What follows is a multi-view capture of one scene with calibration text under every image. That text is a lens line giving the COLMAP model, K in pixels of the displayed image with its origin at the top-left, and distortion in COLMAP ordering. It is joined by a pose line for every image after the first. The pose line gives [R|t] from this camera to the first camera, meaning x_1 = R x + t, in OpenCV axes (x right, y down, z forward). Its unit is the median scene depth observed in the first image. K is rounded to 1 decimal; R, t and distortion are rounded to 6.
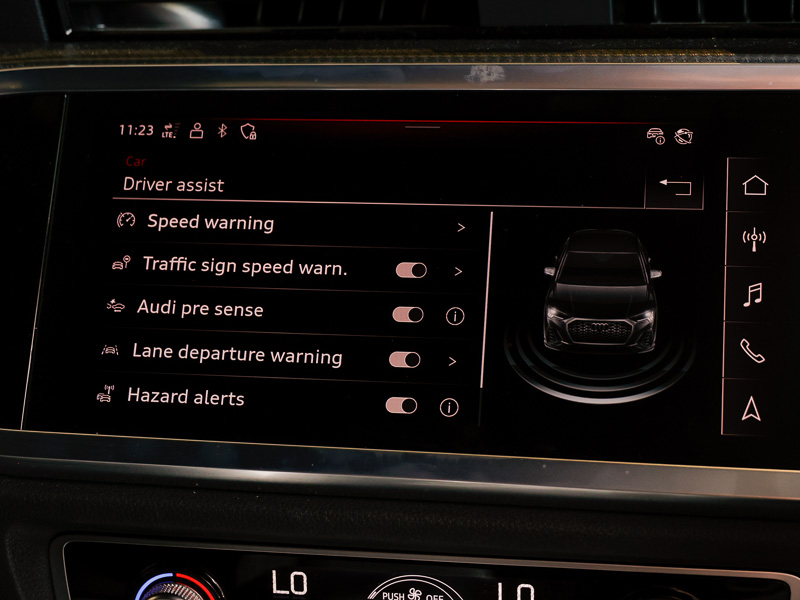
lens RADIAL K [[1627.6, 0, 401.6], [0, 1627.6, 298.2], [0, 0, 1]] dist [-0.024379, 0.000000]
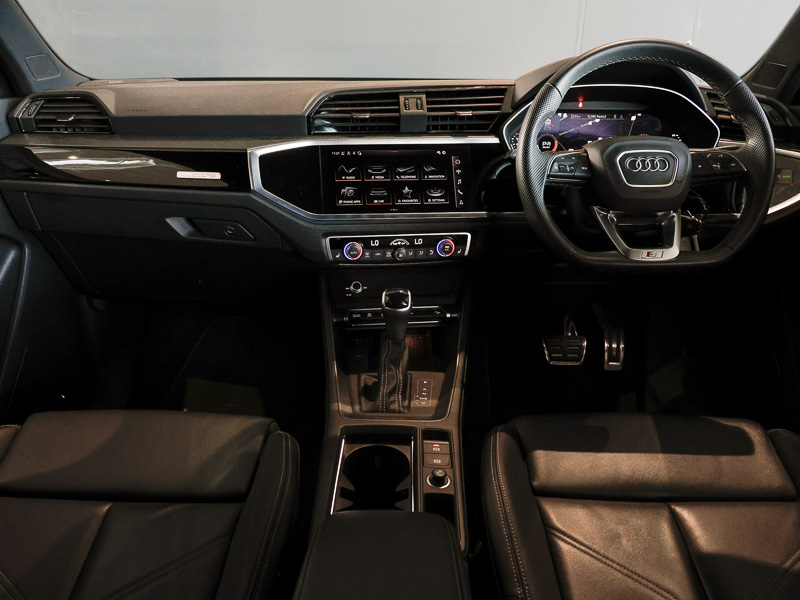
lens RADIAL K [[603.3, 0, 394.1], [0, 603.3, 300.6], [0, 0, 1]] dist [-0.008234, -0.007689]
pose [[0.944588, -0.088643, 0.316063, -0.625317], [0.054322, 0.991785, 0.115810, 0.138236], [-0.323732, -0.092223, 0.941643, -0.820197]]
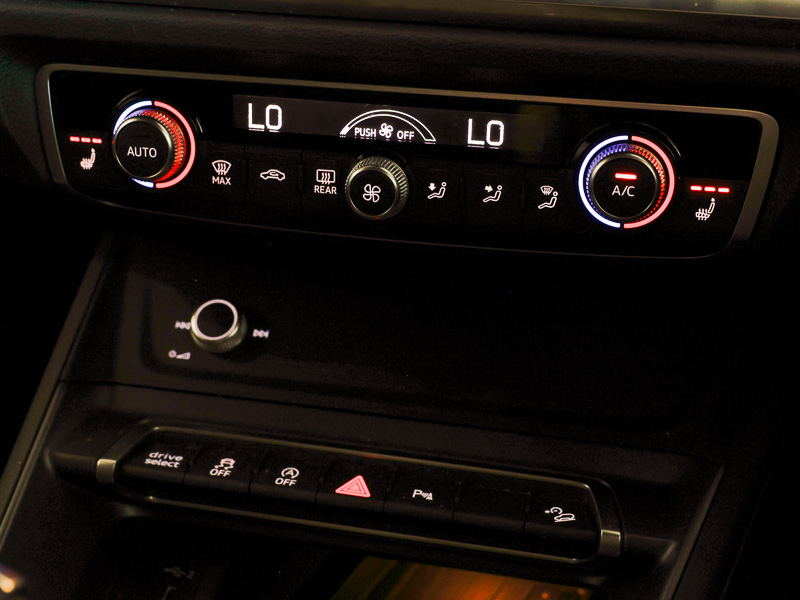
lens RADIAL K [[1243.7, 0, 408.8], [0, 1243.7, 298.2], [0, 0, 1]] dist [0.000937, 0.000000]
pose [[0.998181, 0.058349, -0.015147, 0.039389], [-0.056933, 0.995062, 0.081309, 0.218827], [0.019816, -0.080299, 0.996574, 0.215562]]
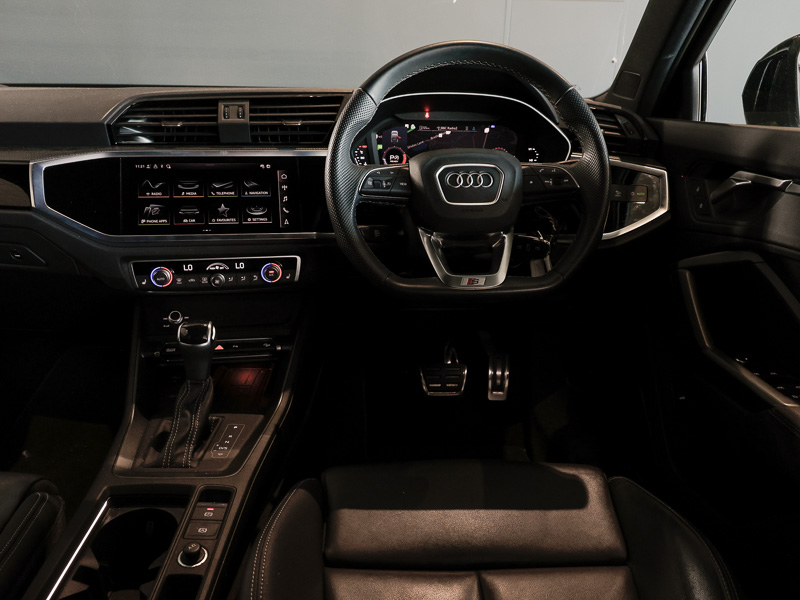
lens RADIAL K [[603.3, 0, 395.0], [0, 603.3, 300.3], [0, 0, 1]] dist [-0.008234, -0.007689]
pose [[0.923888, -0.086212, 0.372826, -0.168754], [0.055336, 0.994150, 0.092760, 0.141476], [-0.378642, -0.065069, 0.923253, -0.764298]]
